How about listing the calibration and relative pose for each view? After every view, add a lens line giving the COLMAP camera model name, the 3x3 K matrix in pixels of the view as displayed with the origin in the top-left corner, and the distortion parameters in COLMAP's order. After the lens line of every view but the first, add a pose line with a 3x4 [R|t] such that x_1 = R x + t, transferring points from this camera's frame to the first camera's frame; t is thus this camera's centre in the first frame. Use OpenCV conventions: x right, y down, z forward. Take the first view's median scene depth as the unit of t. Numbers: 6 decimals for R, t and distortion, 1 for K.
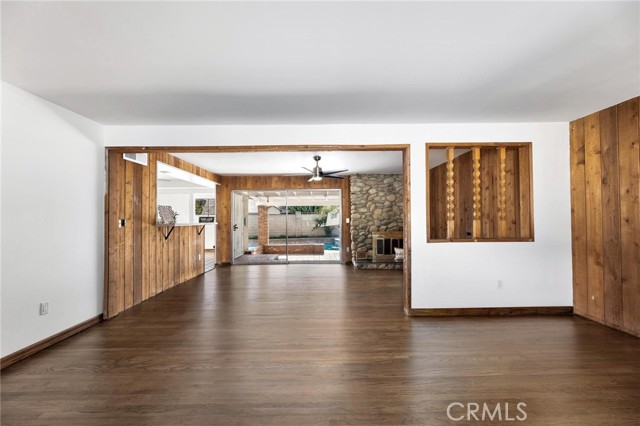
lens RADIAL K [[253.9, 0, 320.1], [0, 253.9, 215.0], [0, 0, 1]] dist [-0.001573, -0.000120]
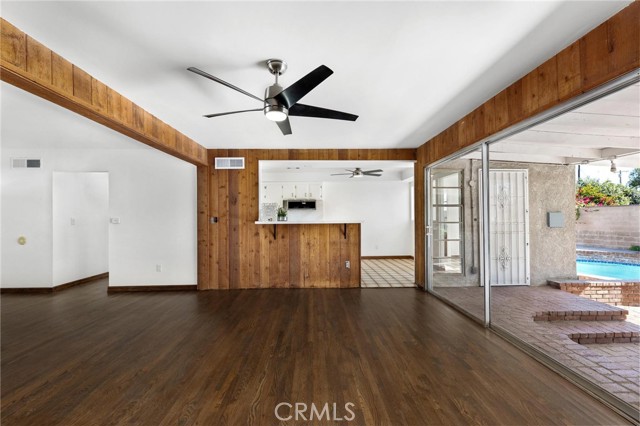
lens RADIAL K [[275.4, 0, 321.6], [0, 275.4, 216.0], [0, 0, 1]] dist [-0.002871, 0.000450]
pose [[0.014072, 0.004296, -0.999892, 0.305183], [0.024432, 0.999691, 0.004639, 0.009199], [0.999602, -0.024495, 0.013962, 0.763261]]
